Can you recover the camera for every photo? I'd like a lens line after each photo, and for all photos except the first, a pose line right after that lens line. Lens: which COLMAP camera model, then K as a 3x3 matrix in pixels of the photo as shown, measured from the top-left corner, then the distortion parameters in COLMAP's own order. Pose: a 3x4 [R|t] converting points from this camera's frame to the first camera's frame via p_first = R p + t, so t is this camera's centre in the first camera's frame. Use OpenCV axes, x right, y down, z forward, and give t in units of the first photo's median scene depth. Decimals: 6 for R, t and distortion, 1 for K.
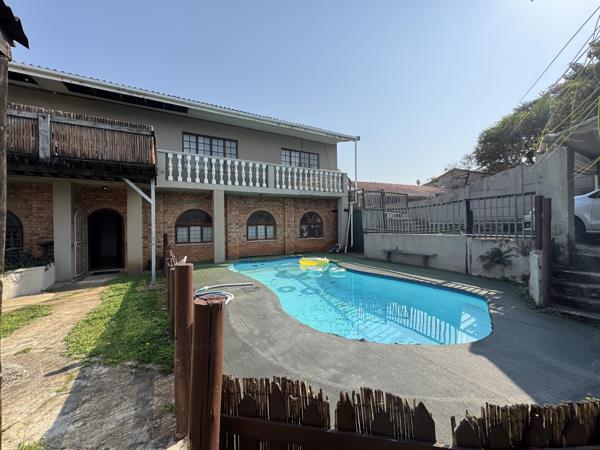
lens RADIAL K [[240.7, 0, 300.1], [0, 240.7, 224.5], [0, 0, 1]] dist [-0.002500, -0.000140]
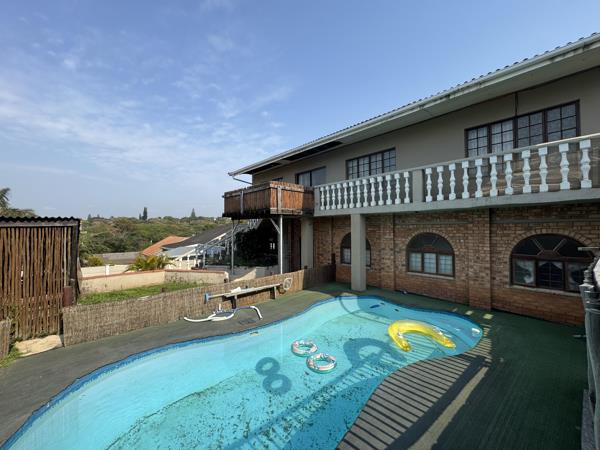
lens RADIAL K [[240.7, 0, 297.6], [0, 240.7, 223.4], [0, 0, 1]] dist [-0.002500, -0.000140]
pose [[0.216934, -0.006740, -0.976163, 0.509341], [0.007743, 0.999957, -0.005184, -0.096147], [0.976156, -0.006434, 0.216976, 0.540339]]
